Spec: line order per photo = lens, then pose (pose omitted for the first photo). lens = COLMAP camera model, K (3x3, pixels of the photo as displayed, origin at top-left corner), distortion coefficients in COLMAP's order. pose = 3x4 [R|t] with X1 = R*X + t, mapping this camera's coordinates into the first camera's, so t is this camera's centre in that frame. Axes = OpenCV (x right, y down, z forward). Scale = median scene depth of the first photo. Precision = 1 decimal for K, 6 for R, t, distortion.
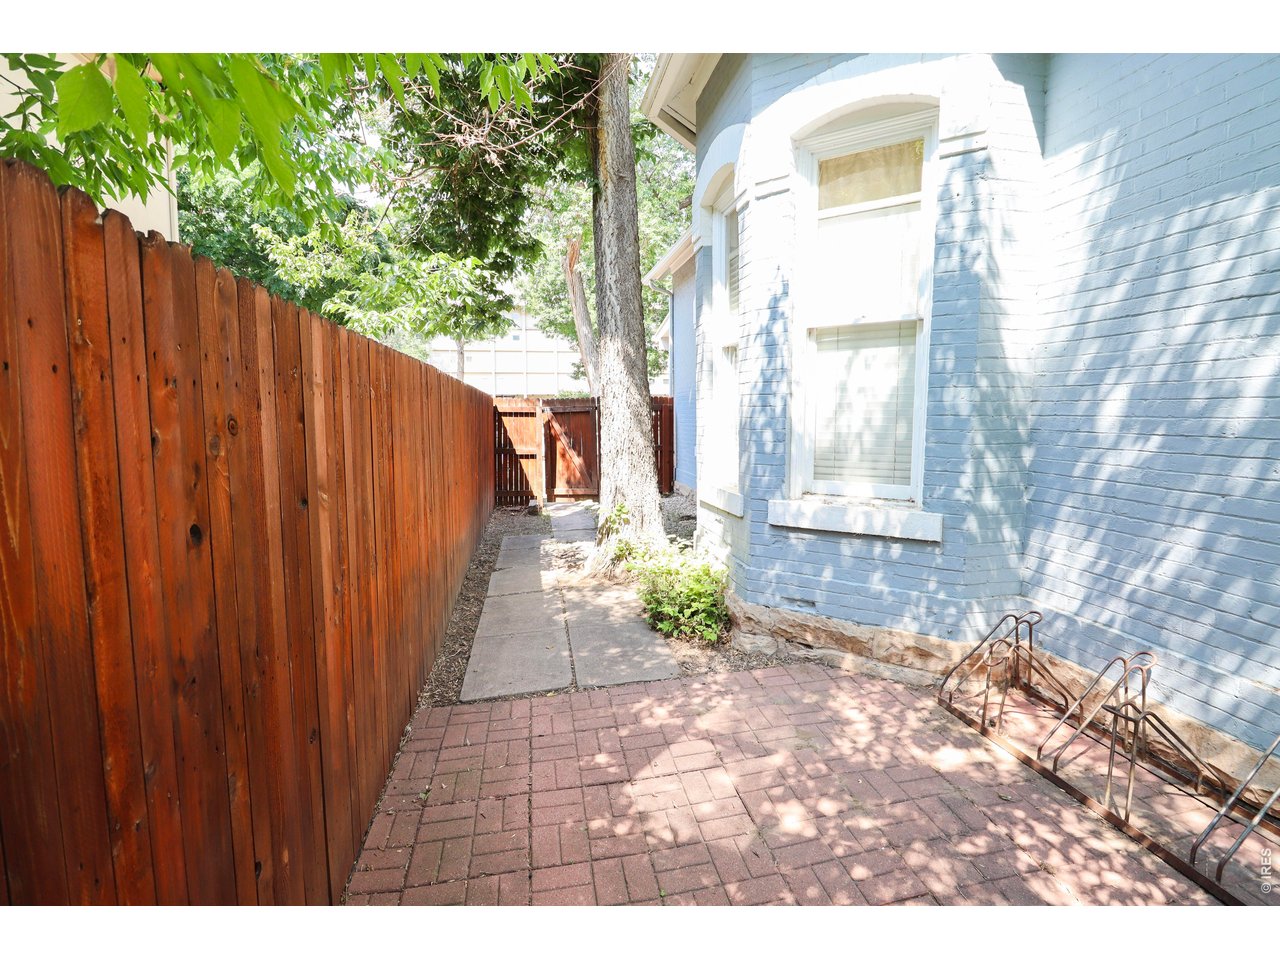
lens RADIAL K [[593.6, 0, 645.4], [0, 593.6, 473.1], [0, 0, 1]] dist [-0.011995, -0.004382]
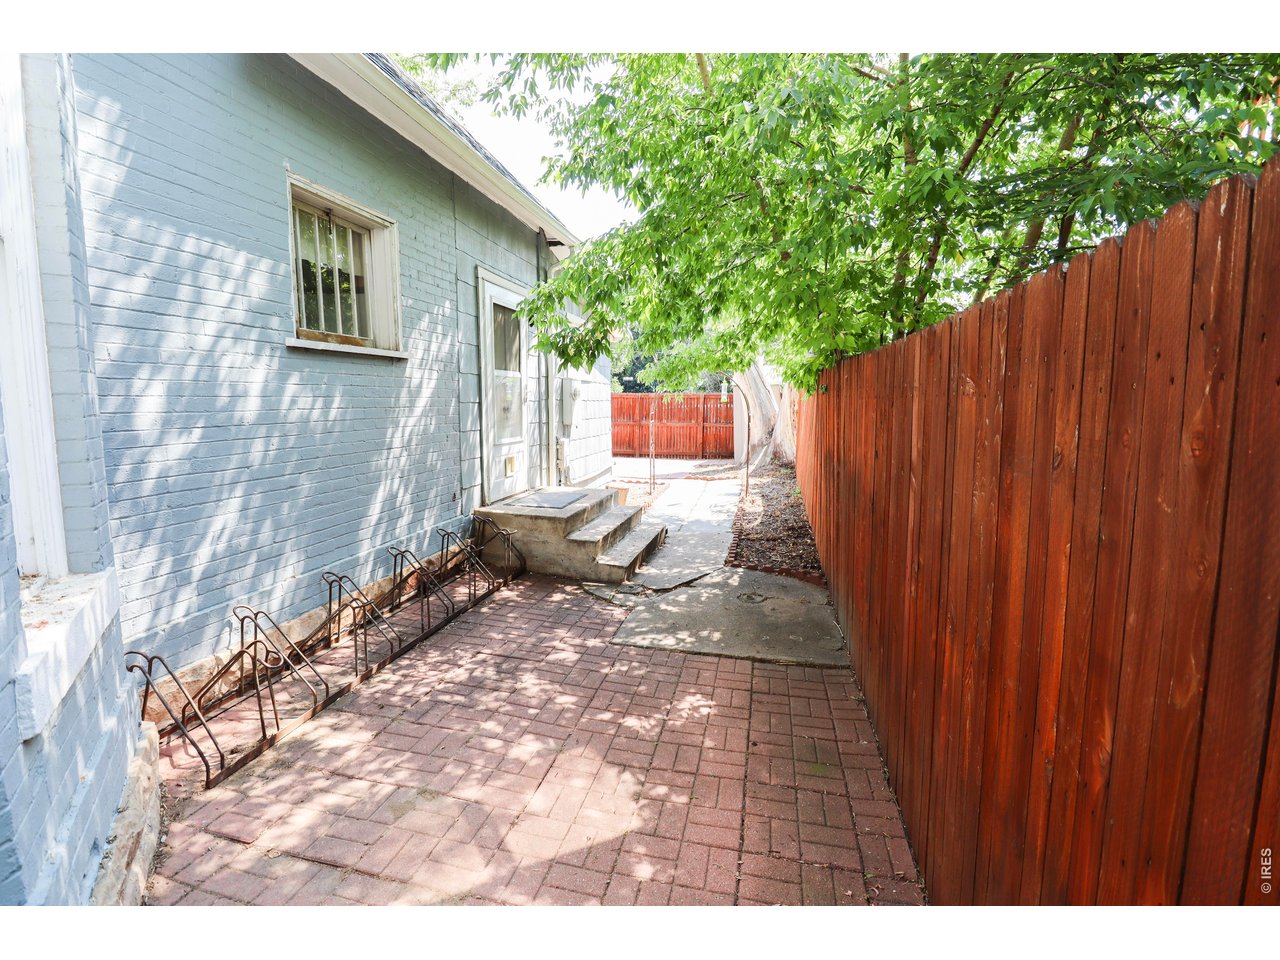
lens RADIAL K [[593.6, 0, 637.5], [0, 593.6, 472.1], [0, 0, 1]] dist [-0.011995, -0.004382]
pose [[-0.915379, -0.049344, 0.399558, -0.376917], [0.039555, 0.976635, 0.211233, -0.192109], [-0.400645, 0.209163, -0.892039, 1.727686]]
